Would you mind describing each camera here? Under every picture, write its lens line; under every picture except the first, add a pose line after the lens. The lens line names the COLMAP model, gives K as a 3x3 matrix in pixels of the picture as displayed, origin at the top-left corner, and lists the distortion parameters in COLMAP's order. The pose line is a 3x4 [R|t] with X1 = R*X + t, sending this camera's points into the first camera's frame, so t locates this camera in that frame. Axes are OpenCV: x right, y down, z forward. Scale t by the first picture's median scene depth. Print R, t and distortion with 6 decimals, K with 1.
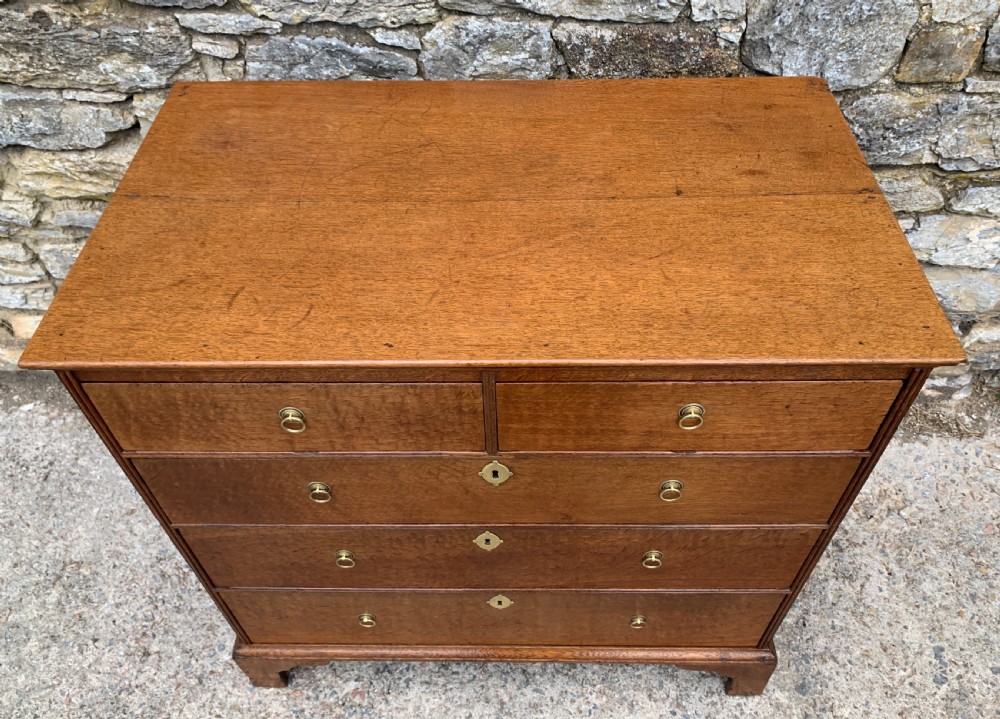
lens RADIAL K [[770.2, 0, 501.5], [0, 770.2, 338.5], [0, 0, 1]] dist [0.001681, 0.011771]
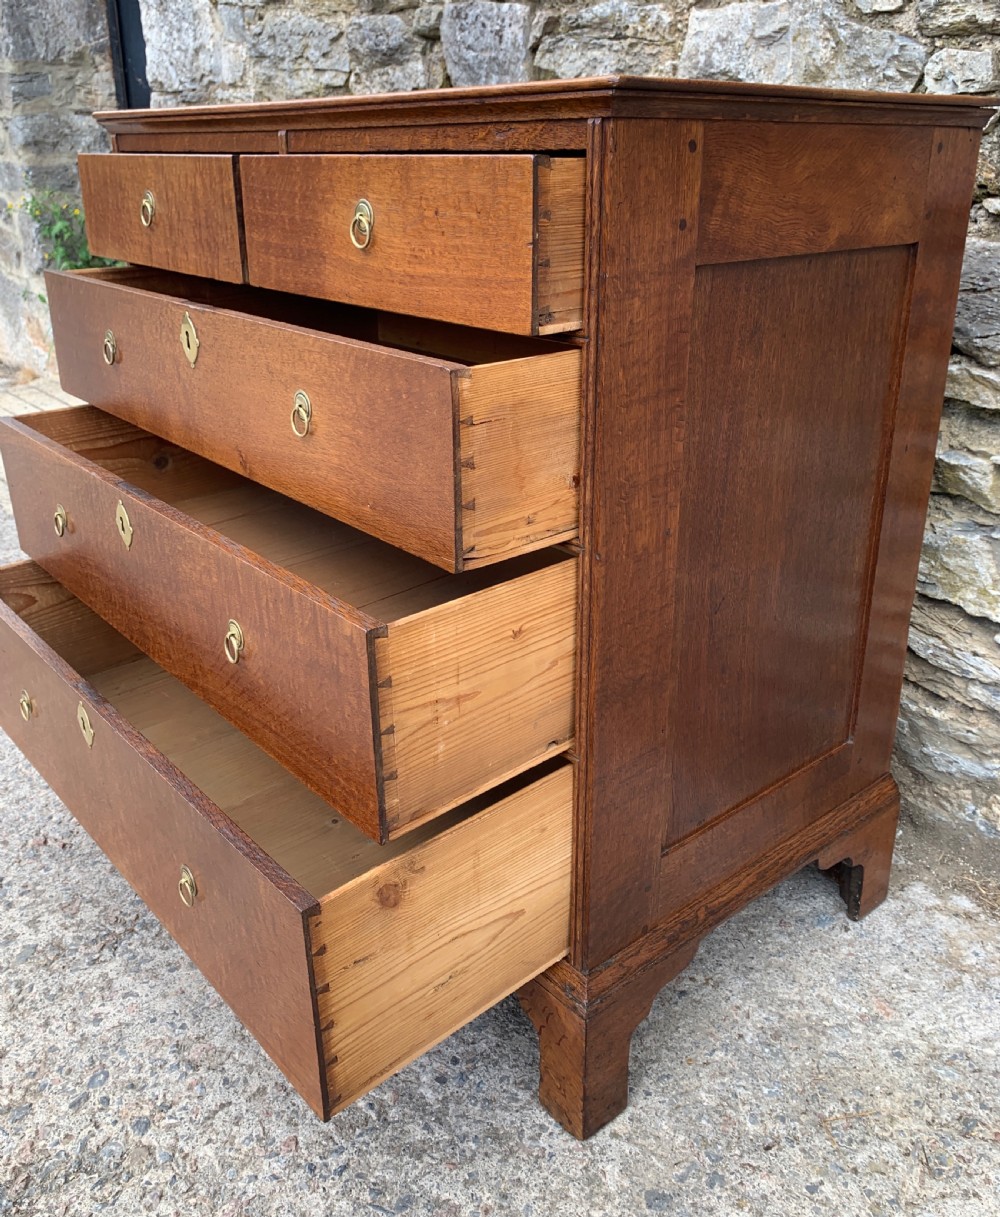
lens RADIAL K [[1048.7, 0, 512.5], [0, 1048.7, 553.5], [0, 0, 1]] dist [0.007229, -0.000033]
pose [[0.661613, 0.283940, -0.694007, 0.773605], [-0.562800, 0.799637, -0.209374, 0.362497], [0.495504, 0.529111, 0.688852, 0.314951]]
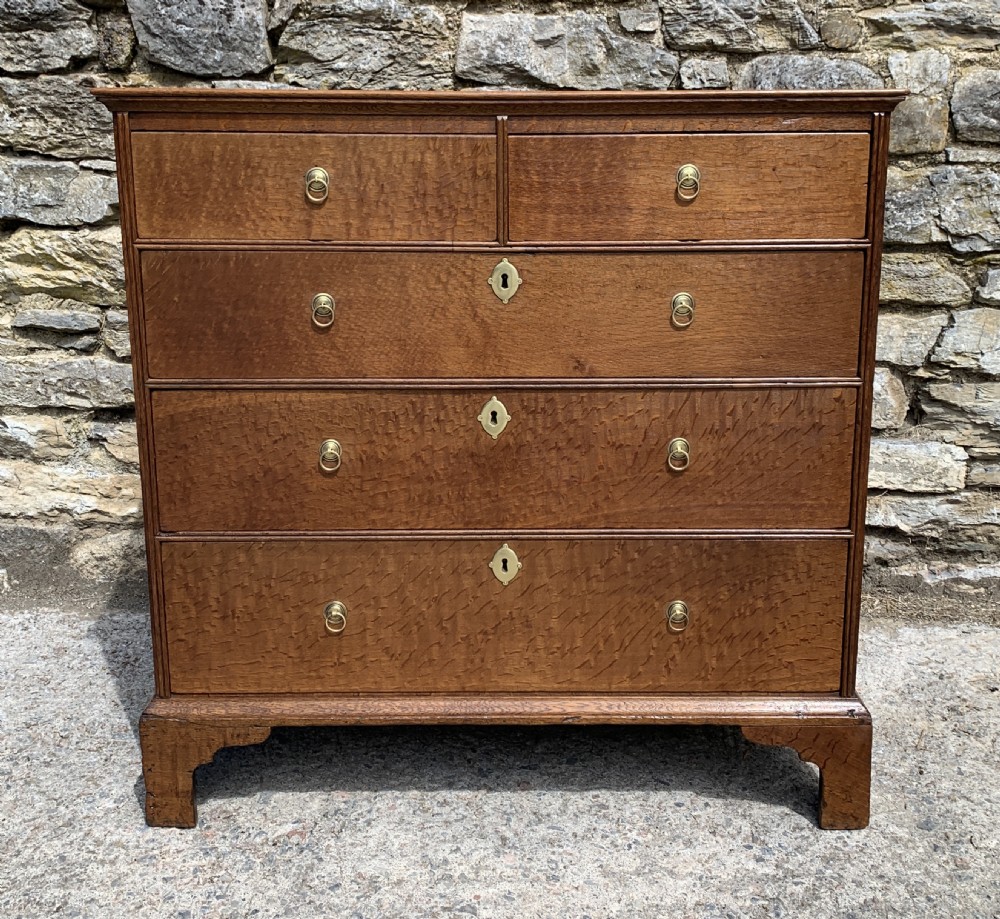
lens RADIAL K [[1126.1, 0, 526.4], [0, 1126.1, 372.5], [0, 0, 1]] dist [0.075974, -0.137079]
pose [[0.999651, 0.013705, 0.022600, -0.008787], [0.001549, 0.823213, -0.567730, 0.806019], [-0.026386, 0.567567, 0.822904, -0.099084]]
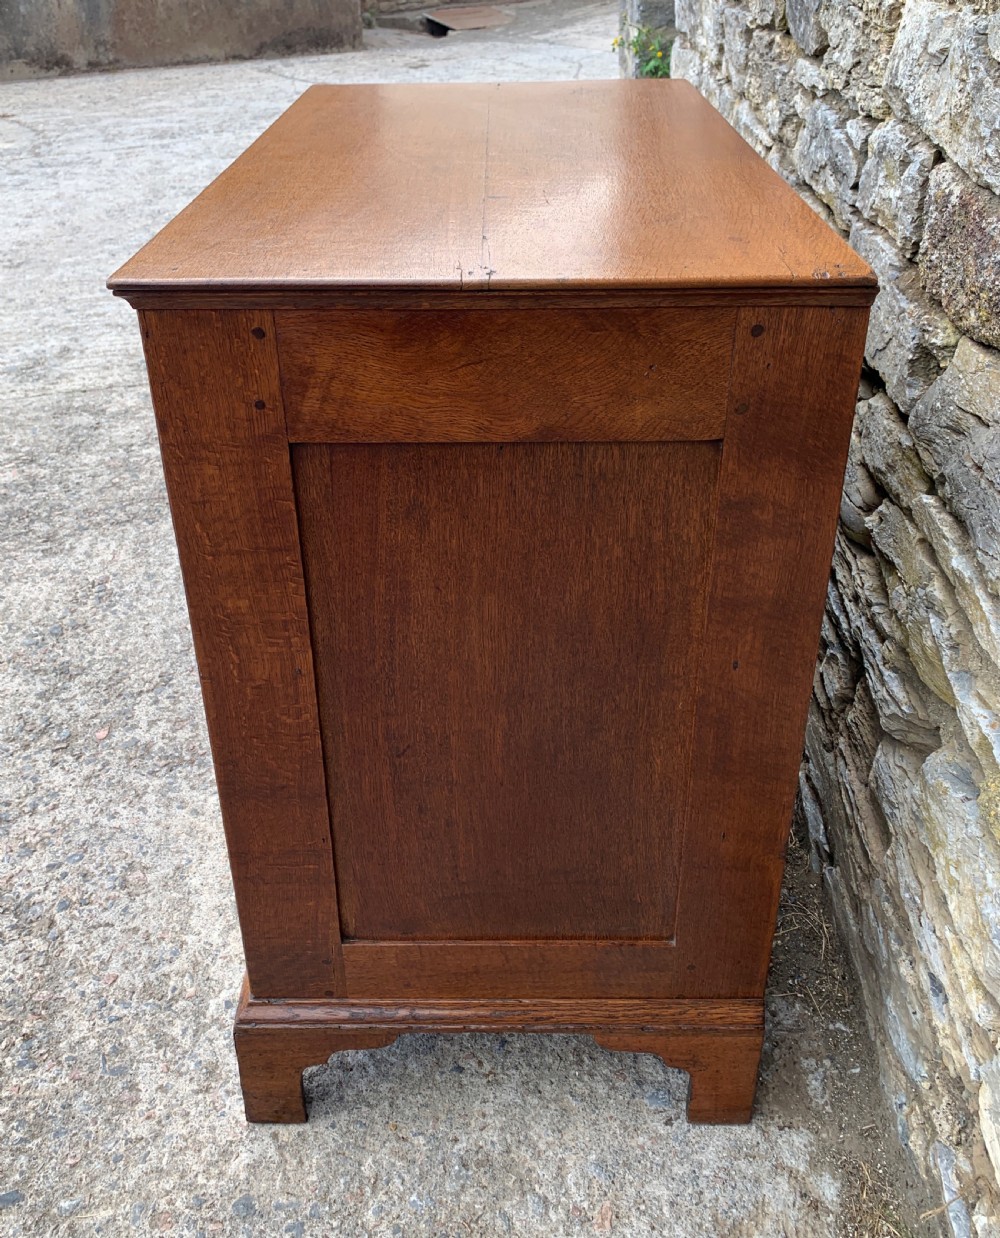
lens RADIAL K [[1096.2, 0, 497.4], [0, 1096.2, 507.1], [0, 0, 1]] dist [0.006777, 0.000637]
pose [[0.002692, 0.498686, -0.866778, 0.939425], [-0.732761, 0.590814, 0.337639, -0.271823], [0.680481, 0.634232, 0.367008, 0.592925]]
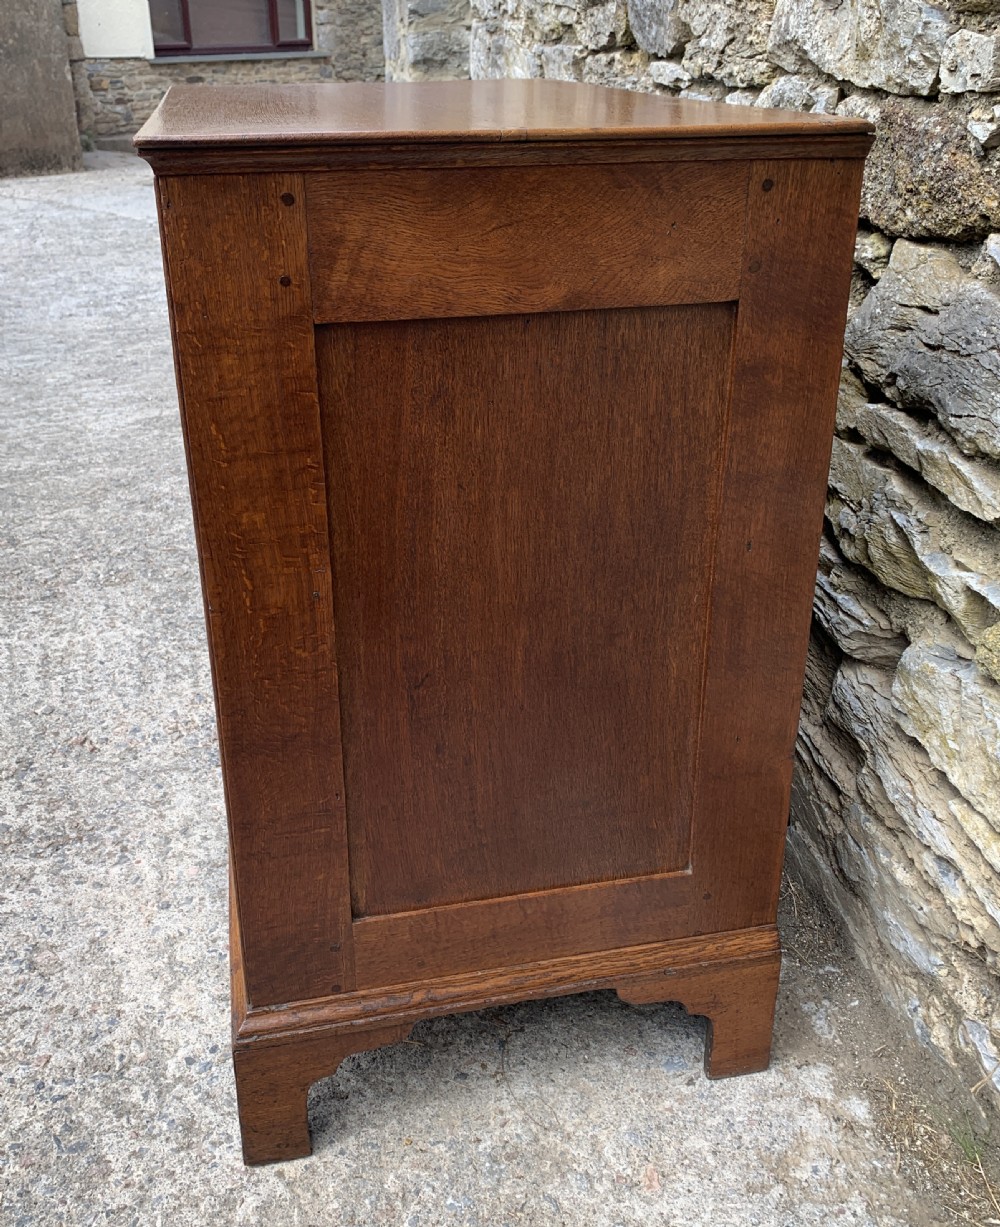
lens RADIAL K [[1168.1, 0, 495.7], [0, 1168.1, 570.2], [0, 0, 1]] dist [0.010522, -0.008145]
pose [[0.228107, 0.418812, -0.878956, 1.023623], [-0.720446, 0.679851, 0.136970, -0.050890], [0.654924, 0.601997, 0.456810, 0.570872]]
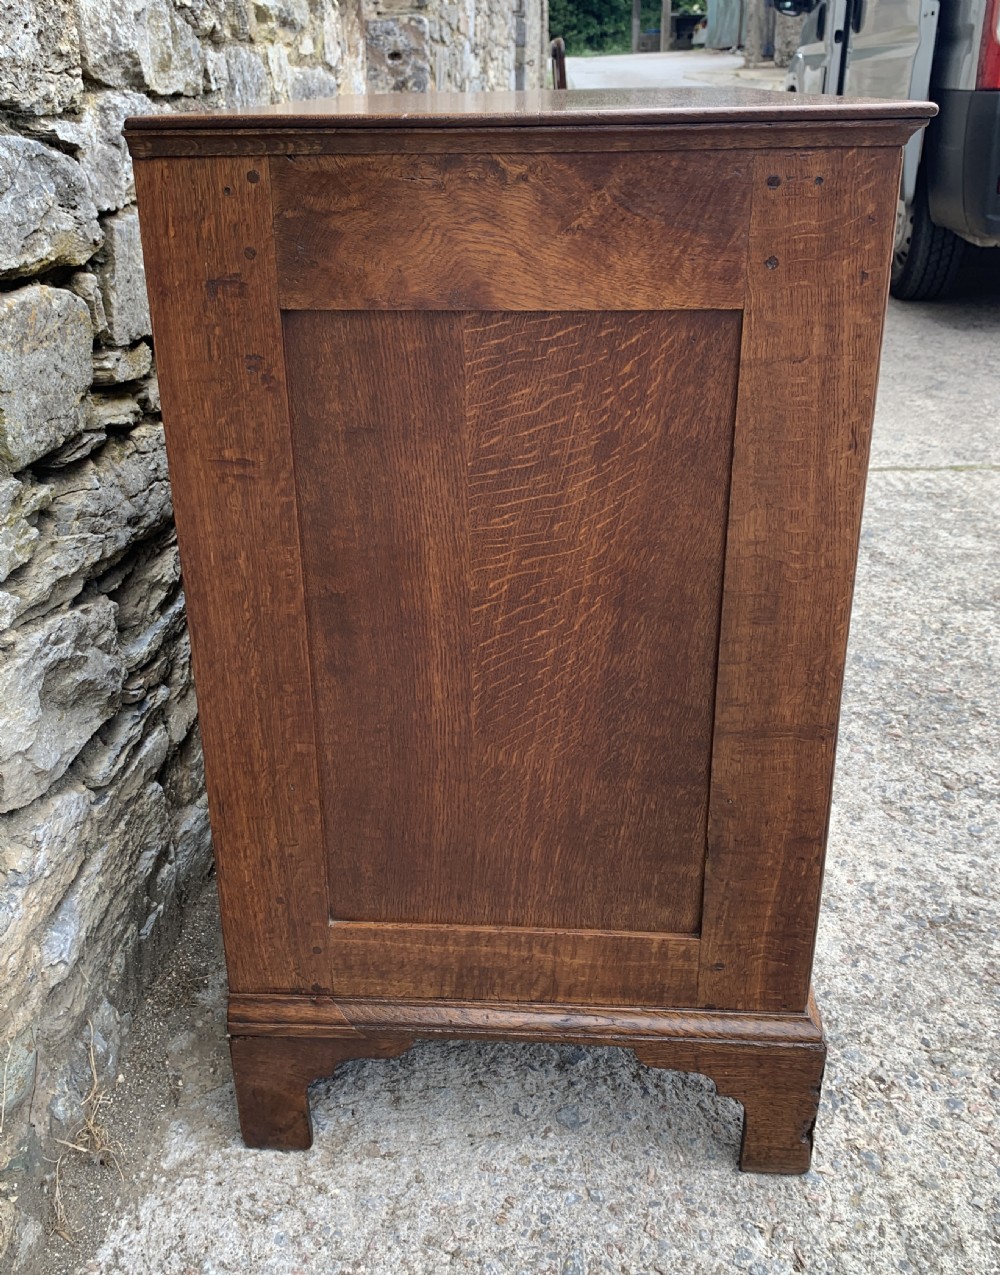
lens RADIAL K [[1161.3, 0, 456.9], [0, 1161.3, 558.0], [0, 0, 1]] dist [-0.000392, 0.002641]
pose [[0.063877, -0.370079, 0.926802, -1.021859], [0.754986, 0.625250, 0.197632, -0.137276], [-0.652622, 0.687098, 0.319344, 0.733555]]
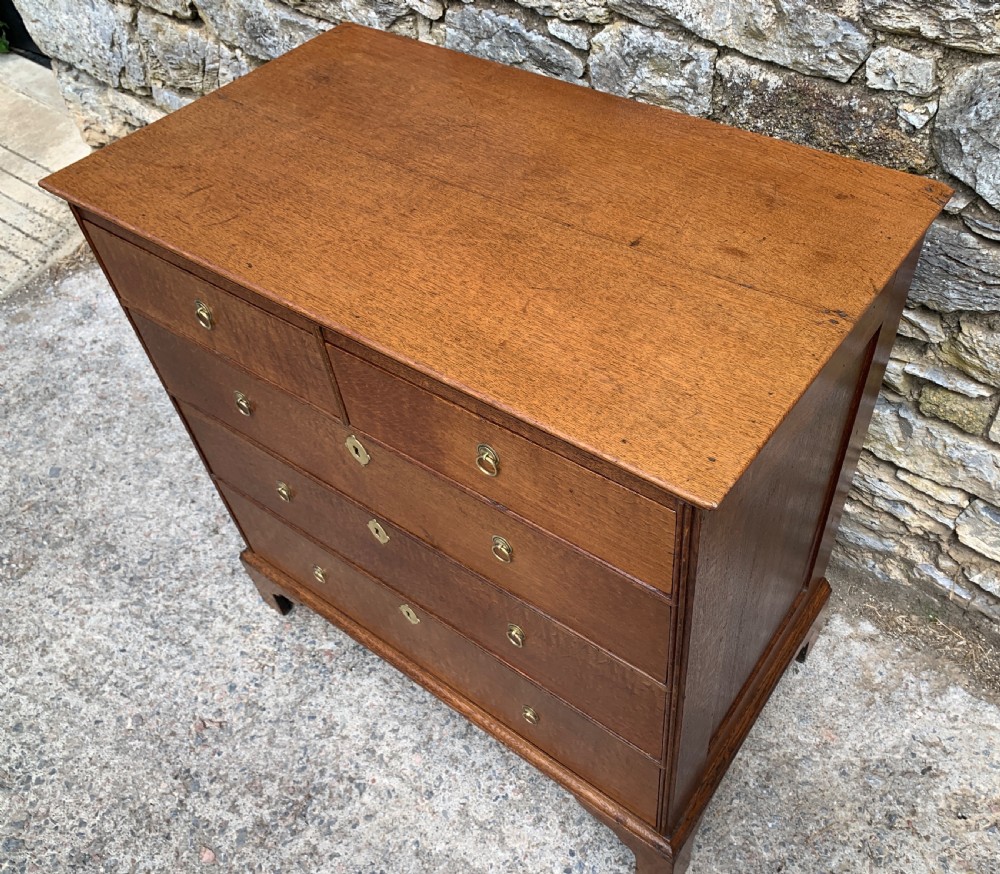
lens RADIAL K [[876.5, 0, 548.4], [0, 876.5, 438.2], [0, 0, 1]] dist [0.001426, 0.010899]
pose [[0.816636, 0.400975, -0.415120, 0.477394], [-0.396549, 0.912416, 0.101221, -0.036087], [0.419349, 0.081955, 0.904118, 0.060519]]
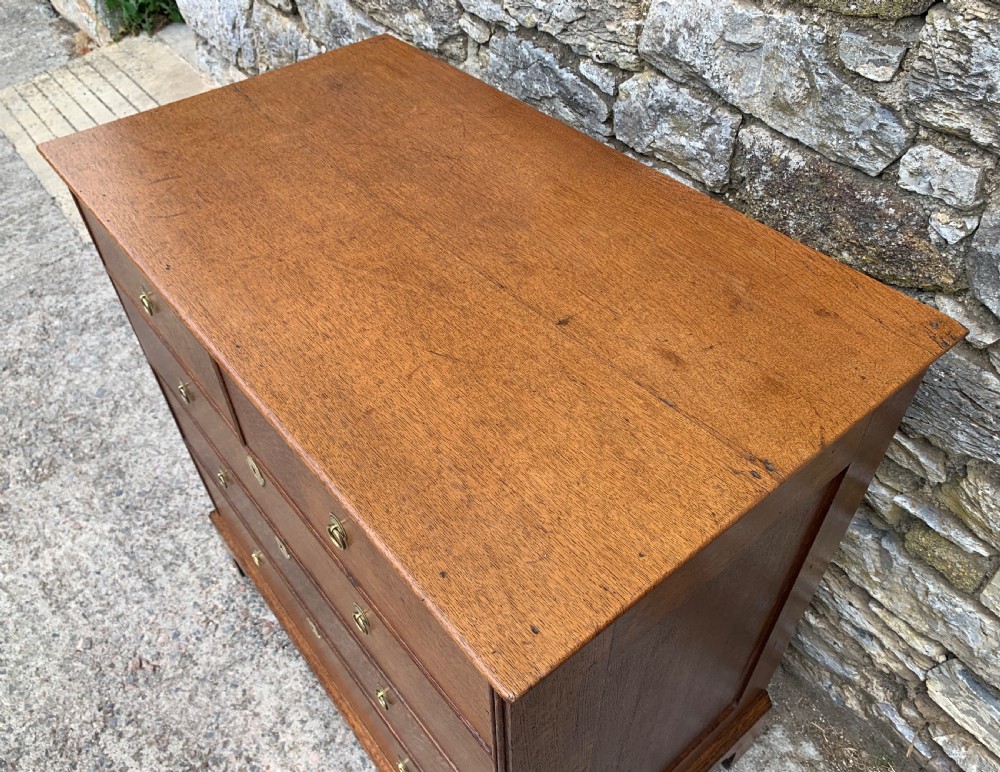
lens RADIAL K [[779.3, 0, 484.2], [0, 779.3, 394.9], [0, 0, 1]] dist [-0.000002, 0.008740]
pose [[0.634948, 0.546221, -0.546336, 0.471834], [-0.558064, 0.813316, 0.164566, -0.157963], [0.534233, 0.200400, 0.821240, 0.249482]]
